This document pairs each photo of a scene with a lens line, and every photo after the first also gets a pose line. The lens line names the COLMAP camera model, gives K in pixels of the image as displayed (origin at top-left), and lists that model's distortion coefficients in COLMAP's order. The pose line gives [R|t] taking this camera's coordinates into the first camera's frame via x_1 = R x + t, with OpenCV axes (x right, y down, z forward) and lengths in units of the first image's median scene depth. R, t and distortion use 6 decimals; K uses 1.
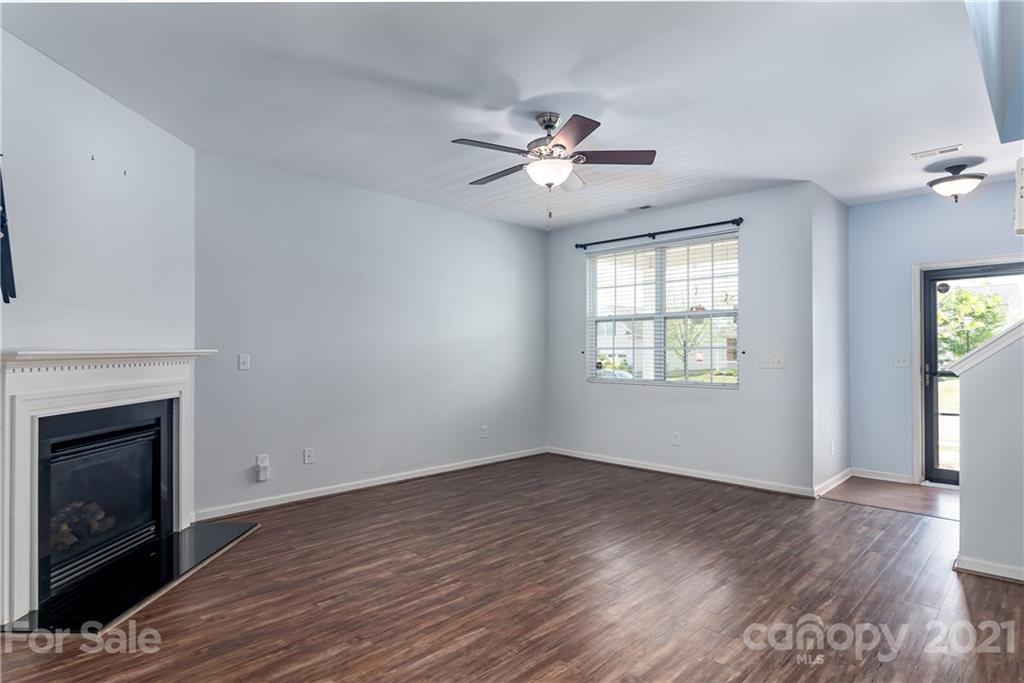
lens RADIAL K [[551.6, 0, 514.1], [0, 551.6, 347.1], [0, 0, 1]] dist [0.000987, 0.000449]
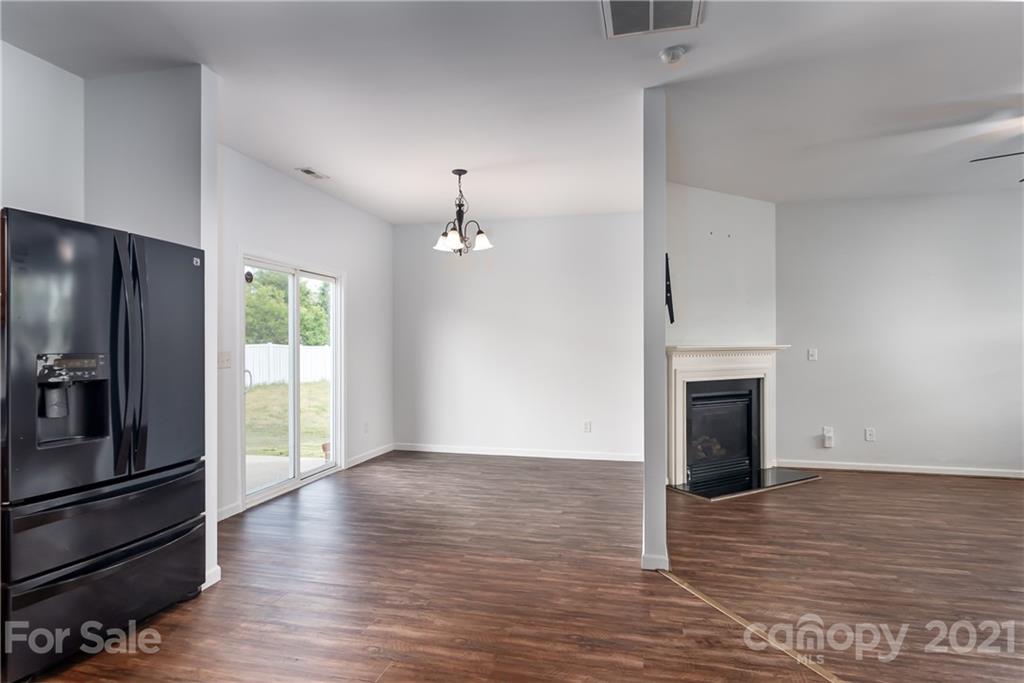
lens RADIAL K [[559.0, 0, 507.3], [0, 559.0, 348.5], [0, 0, 1]] dist [-0.004193, -0.000959]
pose [[0.503952, 0.002384, -0.863728, 0.332488], [0.006983, 0.999952, 0.006834, -0.001520], [0.863703, -0.009476, 0.503912, -0.338336]]
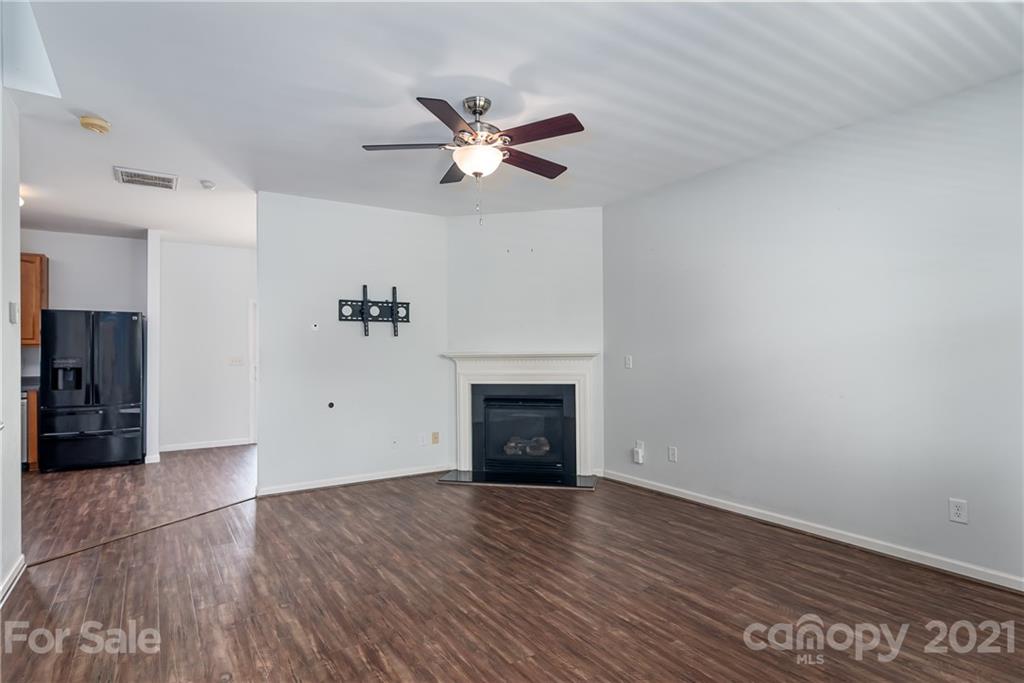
lens RADIAL K [[544.9, 0, 509.6], [0, 544.9, 349.4], [0, 0, 1]] dist [-0.001366, -0.000332]
pose [[-0.213812, -0.003407, -0.976869, 0.859572], [0.010732, 0.999925, -0.005836, 0.003289], [0.976816, -0.011731, -0.213760, 1.138230]]
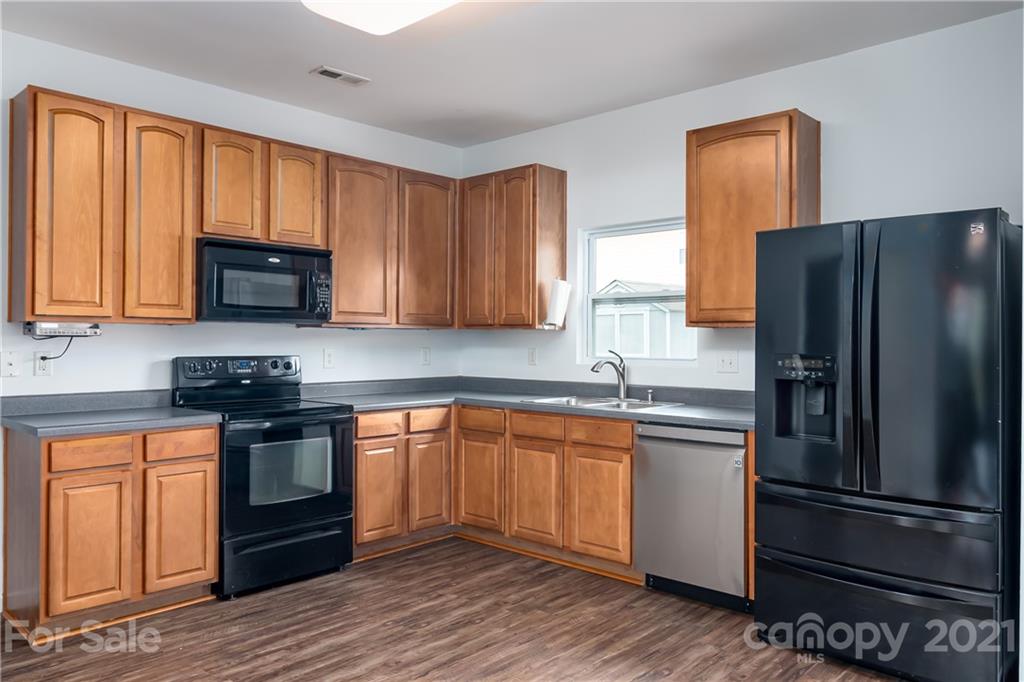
lens RADIAL K [[736.6, 0, 517.6], [0, 736.6, 338.4], [0, 0, 1]] dist [-0.003584, -0.001399]
pose [[-0.999628, -0.004601, -0.026893, -0.061945], [-0.004312, 0.999932, -0.010794, -0.002042], [0.026941, -0.010674, -0.999580, 0.346842]]
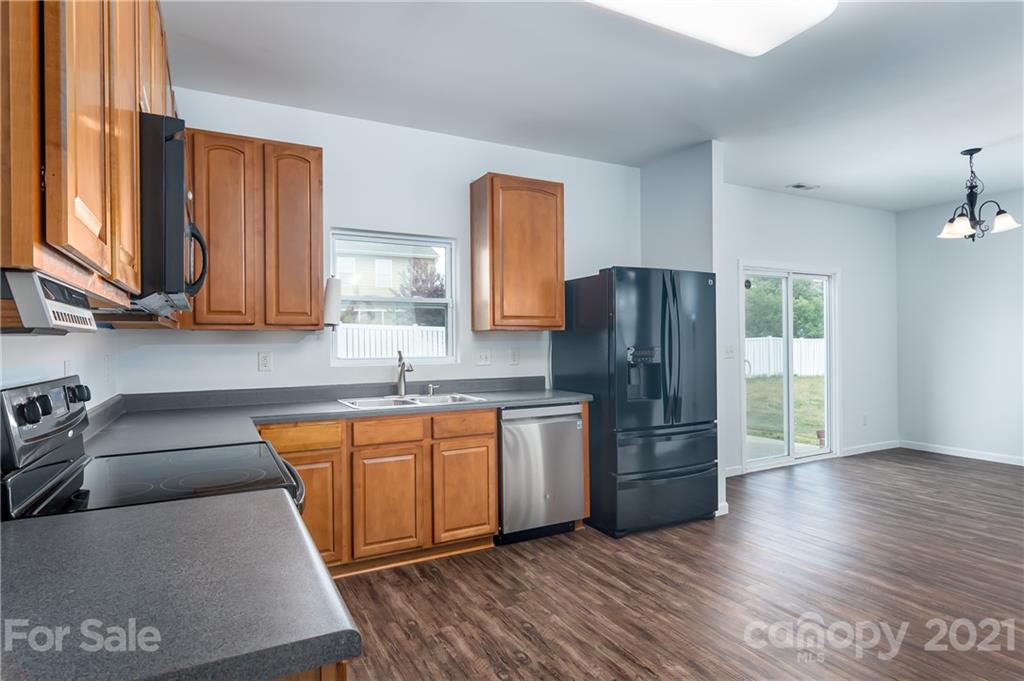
lens RADIAL K [[557.5, 0, 507.8], [0, 557.5, 341.7], [0, 0, 1]] dist [0.001895, -0.000012]
pose [[-0.309570, 0.002131, -0.950874, 0.599906], [0.016838, 0.999853, -0.003241, -0.005371], [0.950728, -0.017014, -0.309560, -0.359829]]
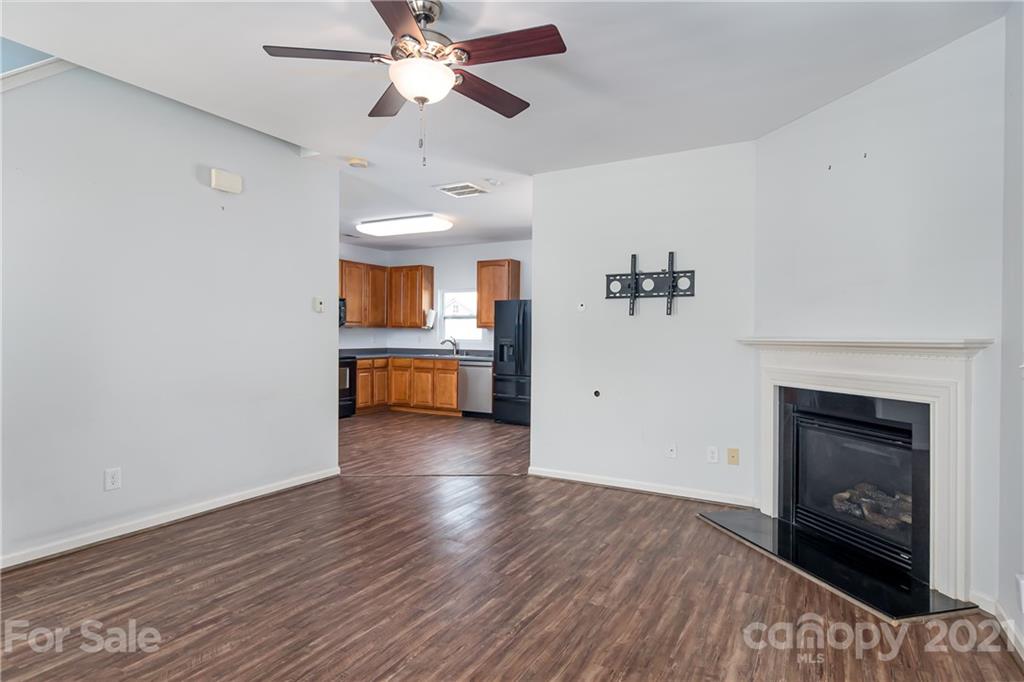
lens RADIAL K [[556.1, 0, 510.4], [0, 556.1, 337.7], [0, 0, 1]] dist [0.000557, 0.000765]
pose [[-0.966867, -0.007518, -0.255168, 0.121887], [-0.007749, 0.999970, -0.000102, 0.006498], [0.255161, 0.001879, -0.966897, 1.567790]]
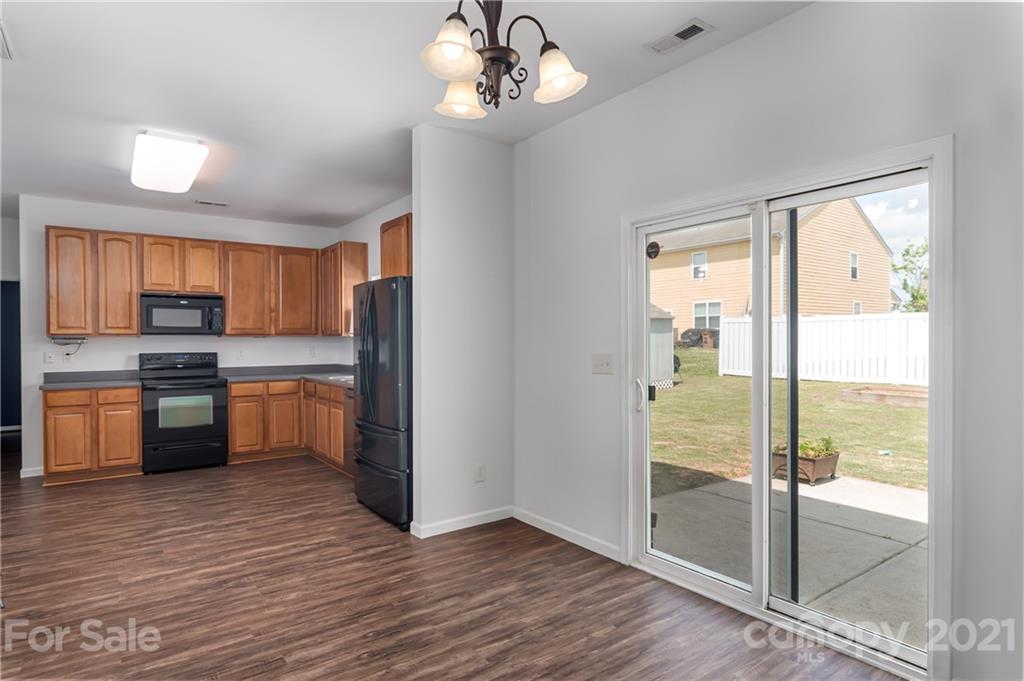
lens RADIAL K [[568.6, 0, 506.7], [0, 568.6, 346.3], [0, 0, 1]] dist [0.000407, 0.000631]
pose [[-0.983965, 0.001959, 0.178351, -0.893356], [0.002767, 0.999987, 0.004281, -0.008307], [-0.178340, 0.004706, -0.983958, 0.659964]]
